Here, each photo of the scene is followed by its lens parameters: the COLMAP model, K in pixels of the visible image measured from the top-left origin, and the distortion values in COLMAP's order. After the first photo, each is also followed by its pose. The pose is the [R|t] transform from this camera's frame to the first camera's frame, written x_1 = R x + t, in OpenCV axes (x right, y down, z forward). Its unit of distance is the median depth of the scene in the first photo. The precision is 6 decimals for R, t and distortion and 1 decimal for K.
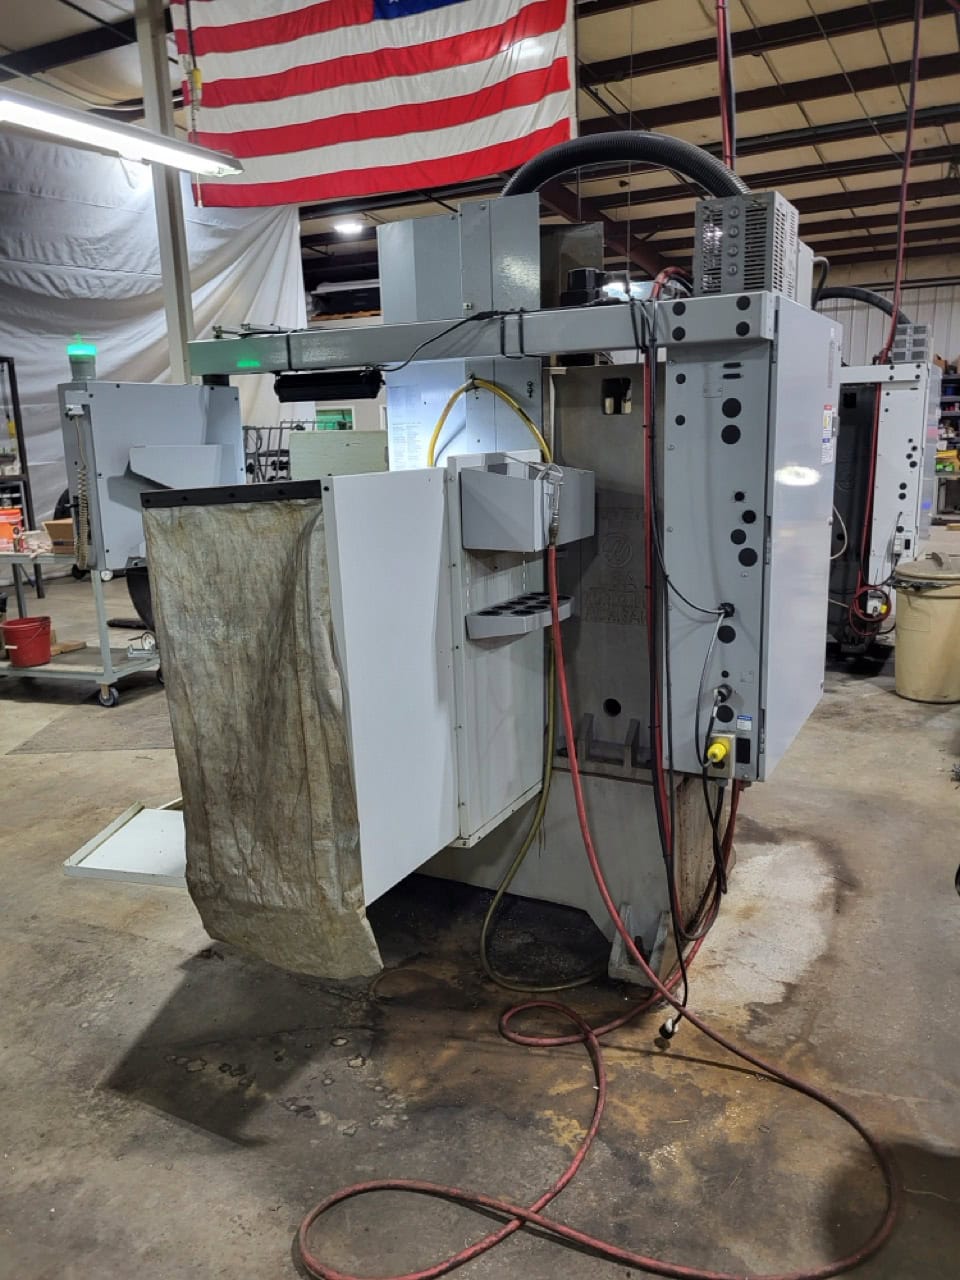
lens RADIAL K [[972.0, 0, 507.9], [0, 972.0, 630.8], [0, 0, 1]] dist [0.045544, -0.030152]
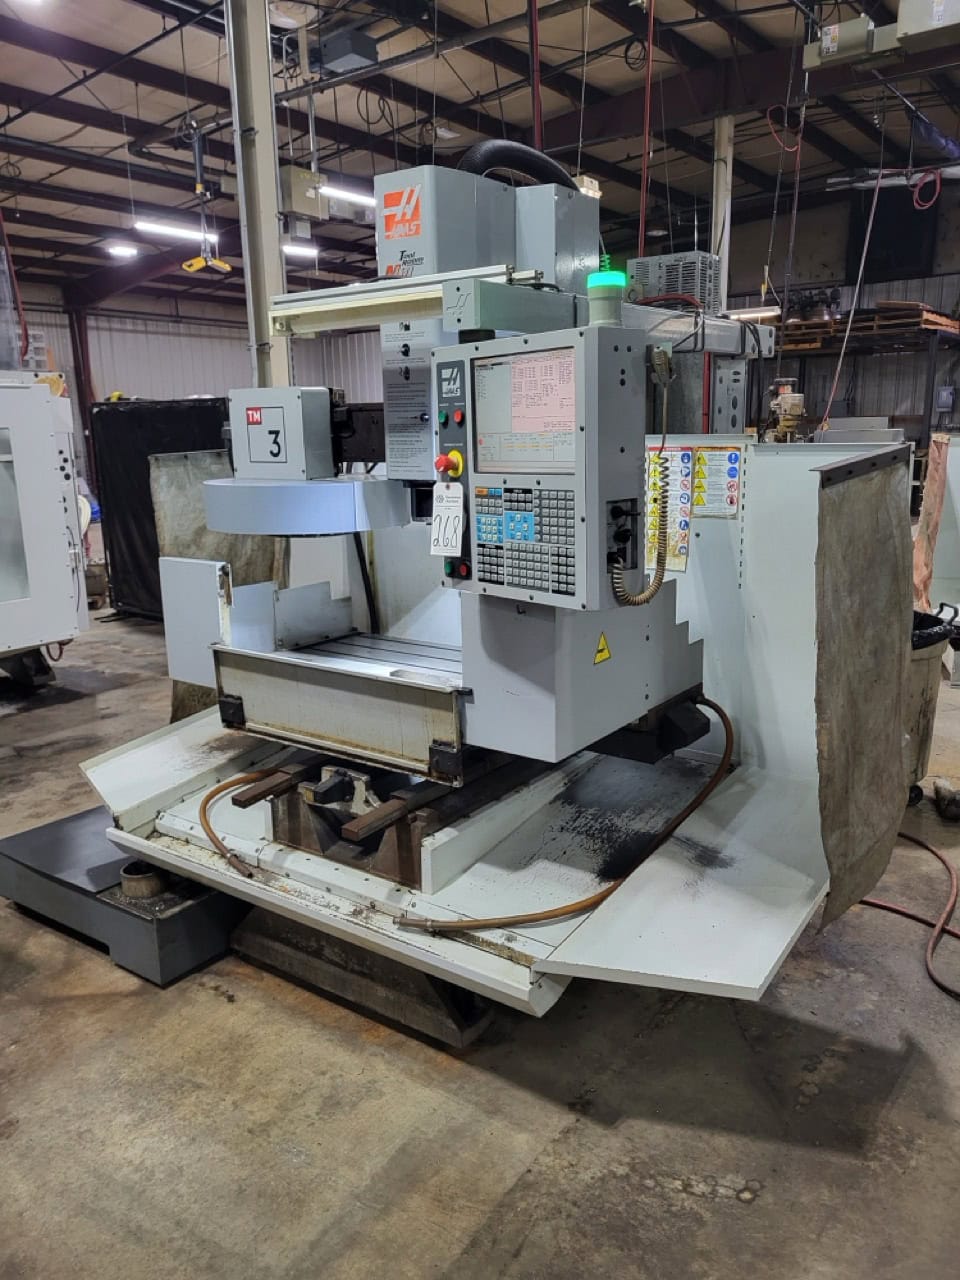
lens RADIAL K [[972.0, 0, 487.2], [0, 972.0, 639.9], [0, 0, 1]] dist [0.045544, -0.030152]
pose [[0.155761, -0.193928, 0.968571, -1.139155], [0.218017, 0.963108, 0.157773, -0.172855], [-0.963435, 0.186590, 0.192294, 0.997602]]
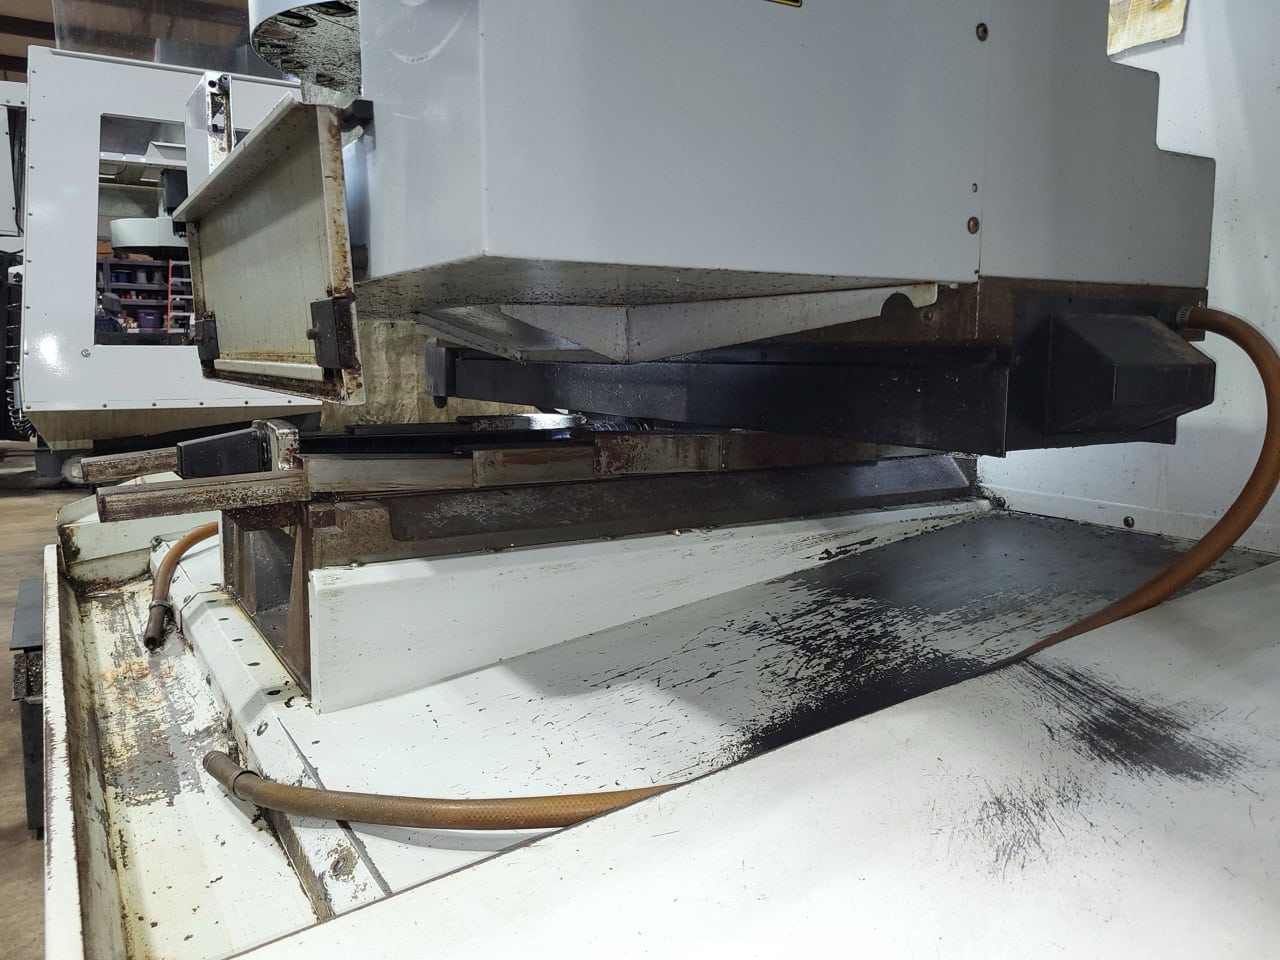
lens RADIAL K [[972.0, 0, 632.9], [0, 972.0, 464.6], [0, 0, 1]] dist [0.045544, -0.030152]
pose [[0.534167, -0.071007, 0.842392, -0.523963], [0.160639, 0.986837, -0.018680, 0.133684], [-0.829976, 0.145299, 0.538542, 0.972721]]
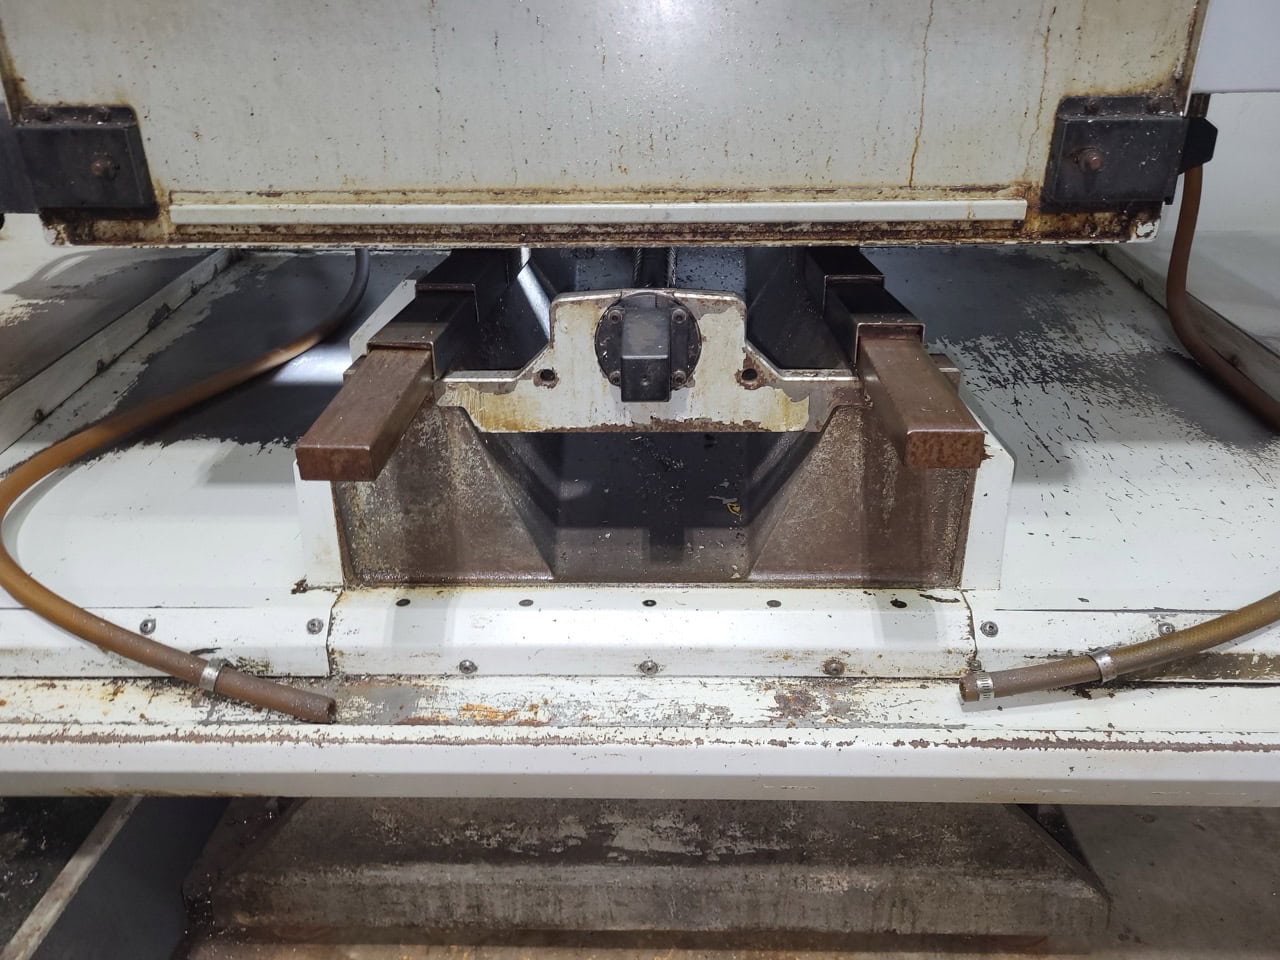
lens RADIAL K [[972.0, 0, 647.0], [0, 972.0, 466.0], [0, 0, 1]] dist [0.045544, -0.030152]
pose [[-0.428996, -0.326224, 0.842342, -0.503603], [0.208058, 0.871752, 0.443576, -0.008342], [-0.879019, 0.365548, -0.306104, 1.463747]]
